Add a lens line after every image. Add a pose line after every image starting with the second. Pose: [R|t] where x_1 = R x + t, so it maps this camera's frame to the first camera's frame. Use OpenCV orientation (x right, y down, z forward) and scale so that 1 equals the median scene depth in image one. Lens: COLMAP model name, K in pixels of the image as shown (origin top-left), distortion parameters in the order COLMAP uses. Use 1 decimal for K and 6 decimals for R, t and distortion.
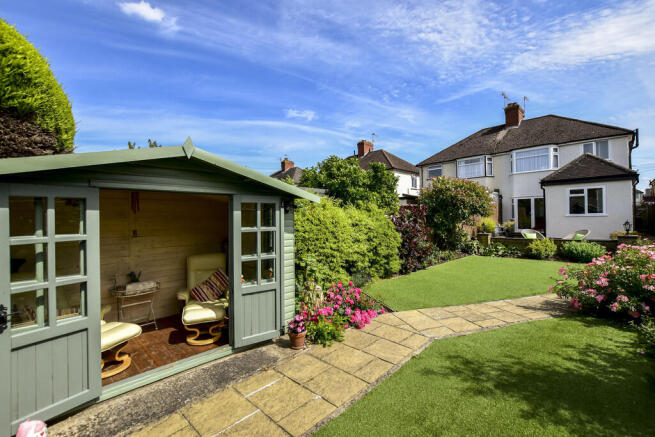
lens RADIAL K [[286.9, 0, 328.9], [0, 286.9, 219.1], [0, 0, 1]] dist [-0.008228, 0.002013]
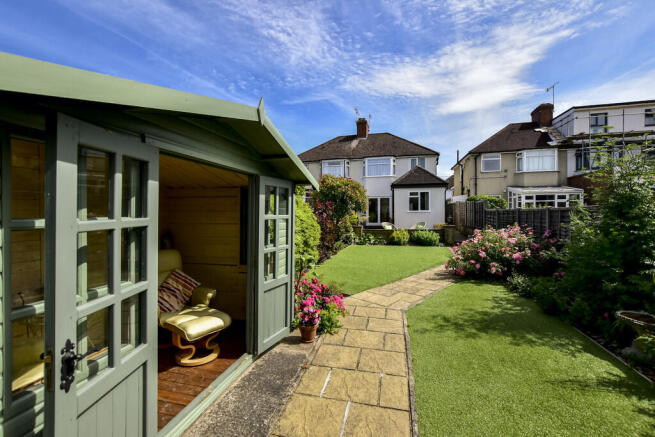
lens RADIAL K [[286.9, 0, 325.2], [0, 286.9, 228.6], [0, 0, 1]] dist [-0.008228, 0.002013]
pose [[0.864973, -0.015862, 0.501568, -0.292146], [-0.007422, 0.998987, 0.044392, 0.016629], [-0.501763, -0.042121, 0.863979, 0.086760]]
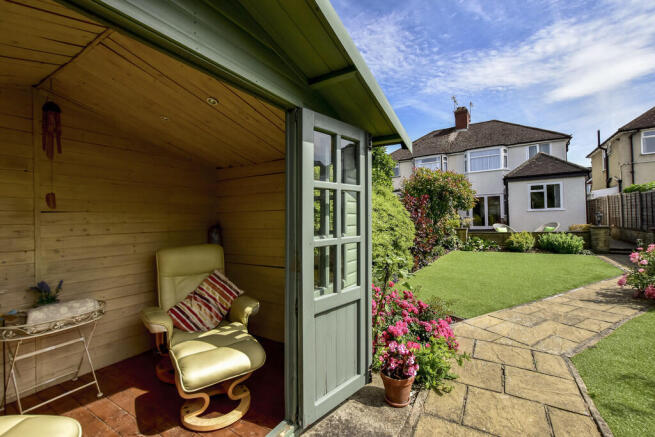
lens RADIAL K [[286.9, 0, 328.1], [0, 286.9, 219.7], [0, 0, 1]] dist [-0.008228, 0.002013]
pose [[0.976138, -0.003867, 0.217118, -0.197336], [0.006556, 0.999910, -0.011665, 0.053678], [-0.217053, 0.012810, 0.976076, 0.261364]]
